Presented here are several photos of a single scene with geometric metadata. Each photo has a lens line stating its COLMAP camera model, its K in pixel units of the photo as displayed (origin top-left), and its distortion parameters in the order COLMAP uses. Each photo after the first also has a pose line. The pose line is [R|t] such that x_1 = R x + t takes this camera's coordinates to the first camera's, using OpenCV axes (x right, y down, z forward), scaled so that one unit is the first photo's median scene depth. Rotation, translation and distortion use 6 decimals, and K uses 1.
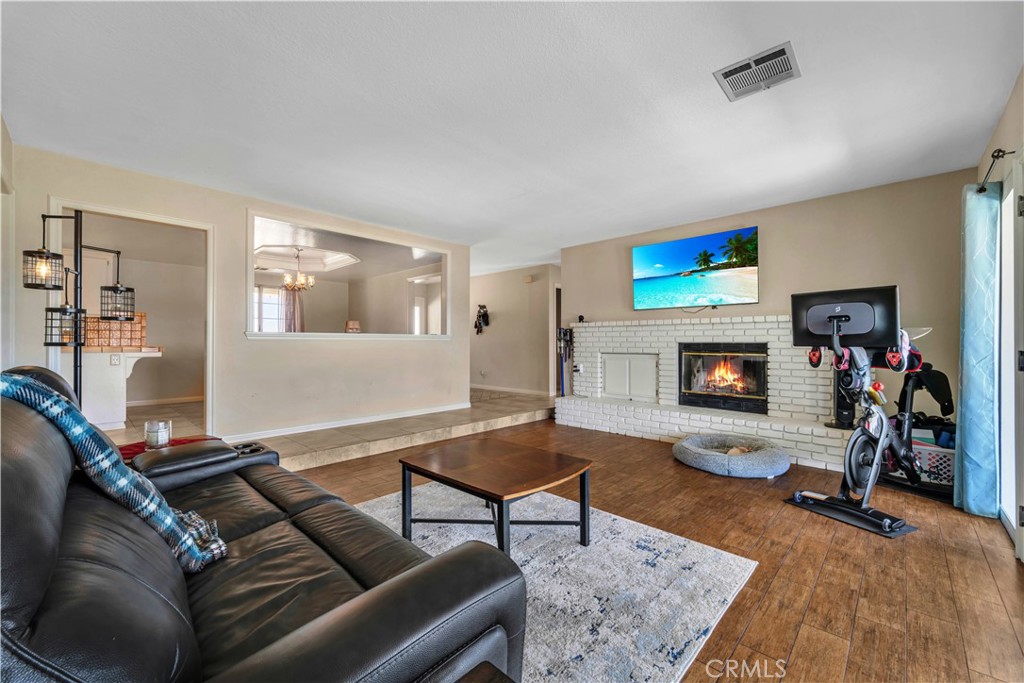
lens RADIAL K [[408.9, 0, 512.9], [0, 408.9, 344.6], [0, 0, 1]] dist [-0.000065, -0.000137]
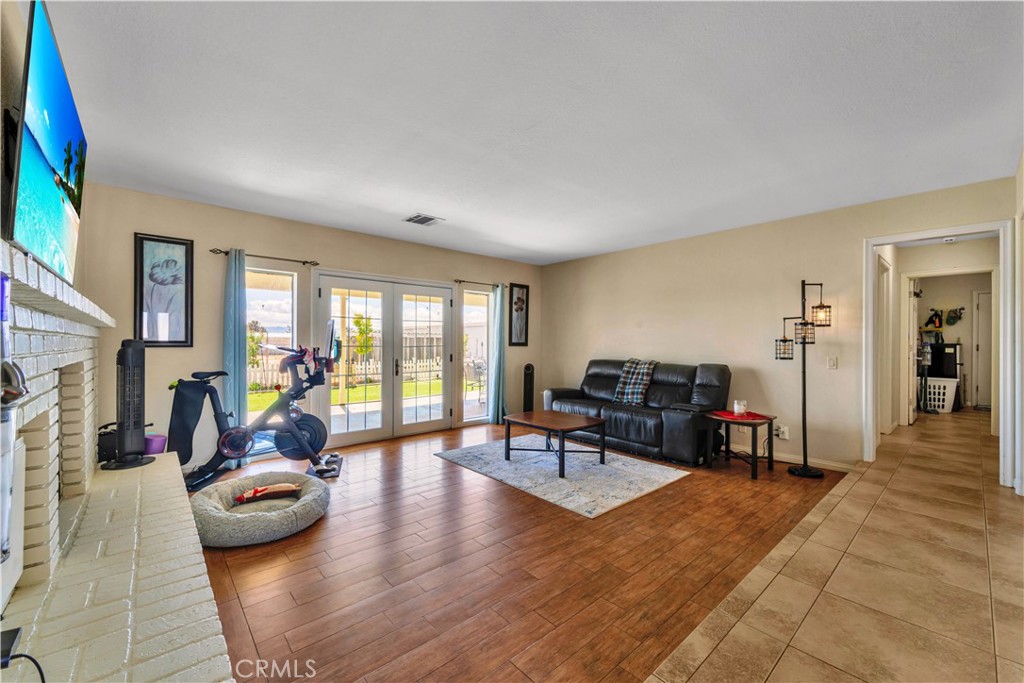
lens RADIAL K [[408.9, 0, 512.9], [0, 408.9, 344.6], [0, 0, 1]] dist [-0.000065, -0.000137]
pose [[-0.996586, -0.006779, 0.082282, -0.001177], [-0.006128, 0.999948, 0.008155, -0.032305], [-0.082333, 0.007623, -0.996576, 1.349844]]
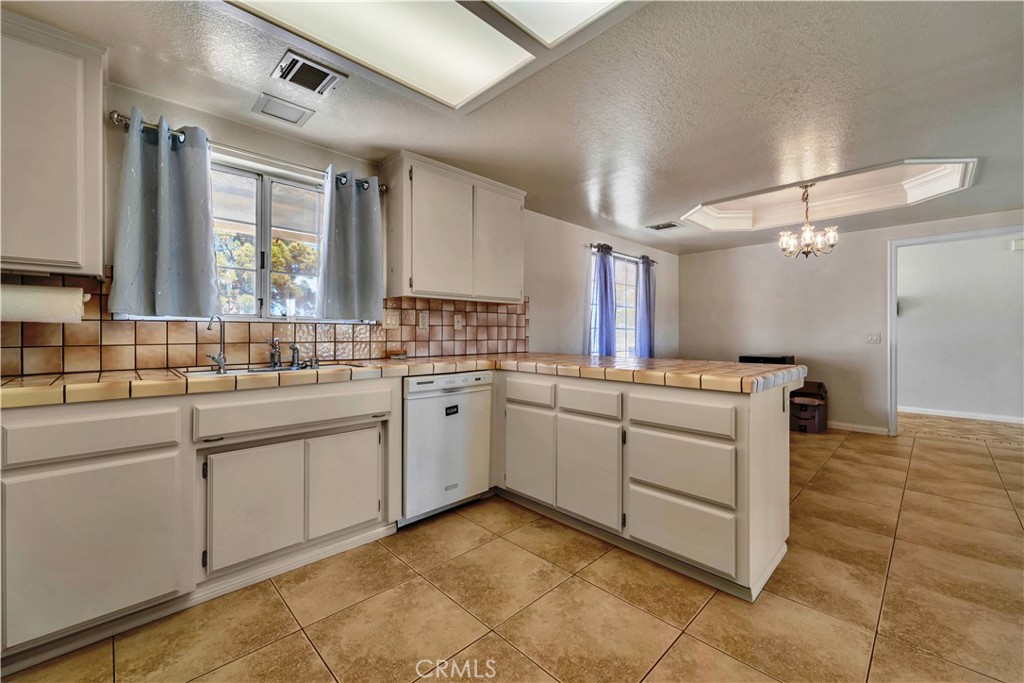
lens RADIAL K [[411.8, 0, 514.7], [0, 411.8, 338.3], [0, 0, 1]] dist [0.008188, -0.002633]
pose [[0.999511, 0.001060, -0.031251, -1.176080], [-0.000774, 0.999958, 0.009150, -0.029748], [0.031259, -0.009121, 0.999470, 0.540297]]
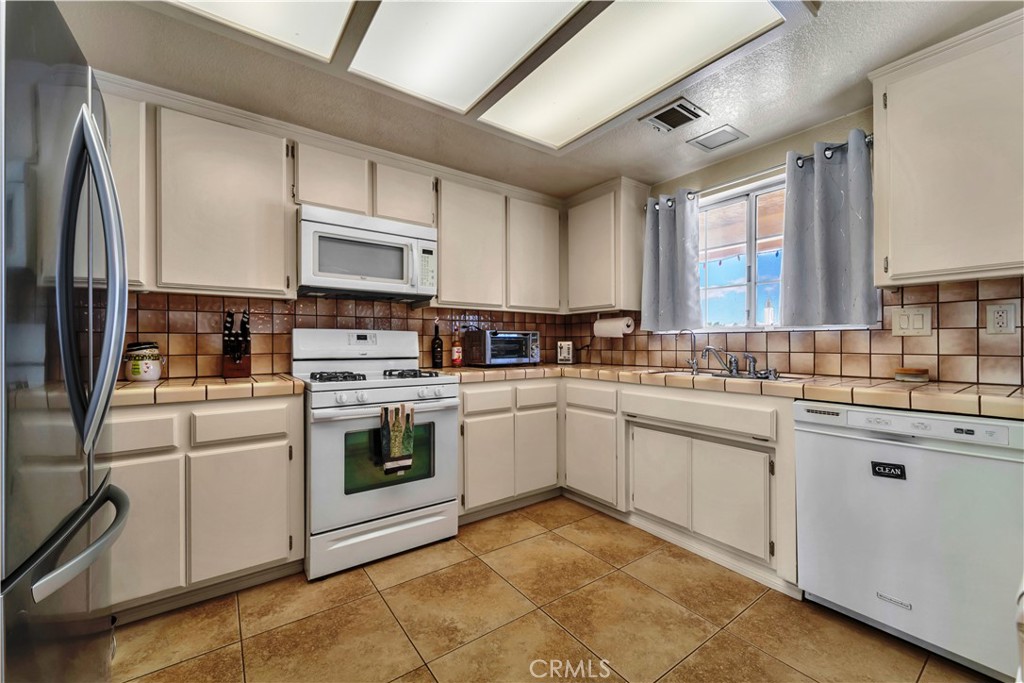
lens RADIAL K [[408.9, 0, 512.9], [0, 408.9, 344.6], [0, 0, 1]] dist [-0.000065, -0.000137]
pose [[-0.179792, 0.002781, -0.983701, -0.928300], [-0.001088, 0.999995, 0.003026, -0.029683], [0.983704, 0.001615, -0.179788, 0.819389]]
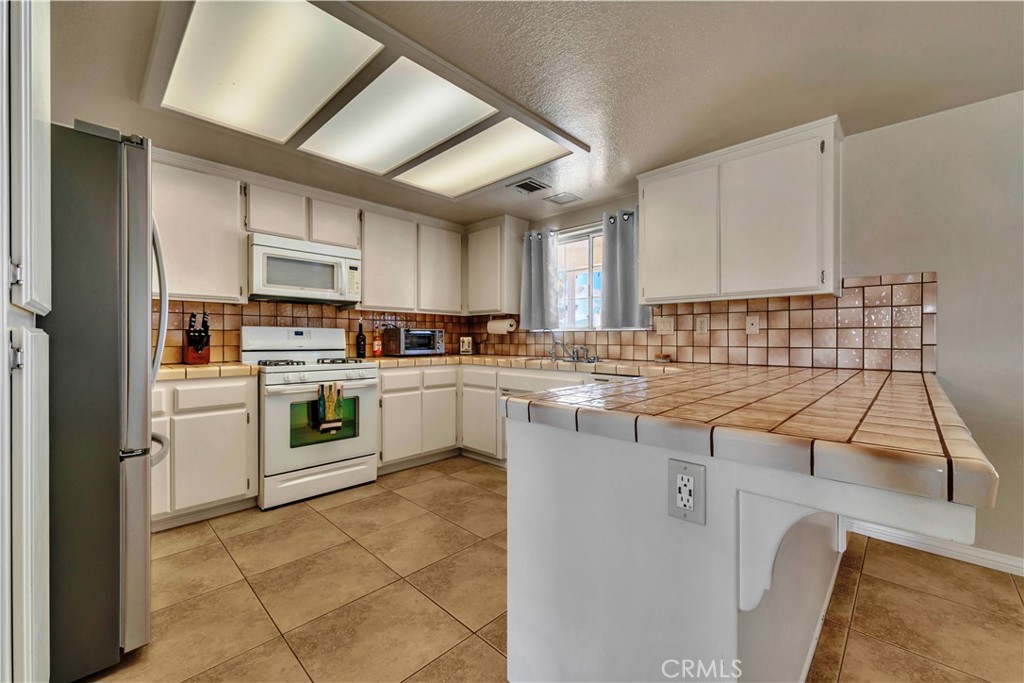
lens RADIAL K [[411.8, 0, 514.7], [0, 411.8, 338.3], [0, 0, 1]] dist [0.008188, -0.002633]
pose [[-0.002106, -0.000979, -0.999997, -0.740116], [-0.004375, 0.999990, -0.000969, -0.029924], [0.999988, 0.004373, -0.002110, 0.887198]]
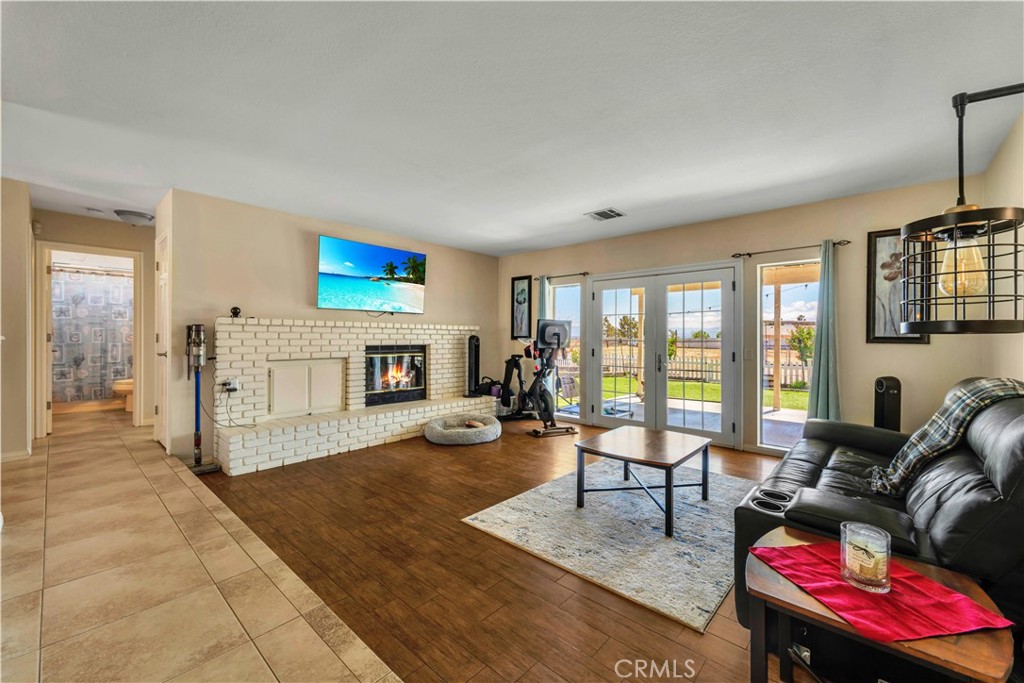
lens RADIAL K [[411.8, 0, 514.7], [0, 411.8, 338.3], [0, 0, 1]] dist [0.008188, -0.002633]
pose [[-0.030487, -0.005038, 0.999522, -0.643261], [-0.000963, 0.999987, 0.005011, -0.029086], [-0.999535, -0.000810, -0.030491, 0.686803]]
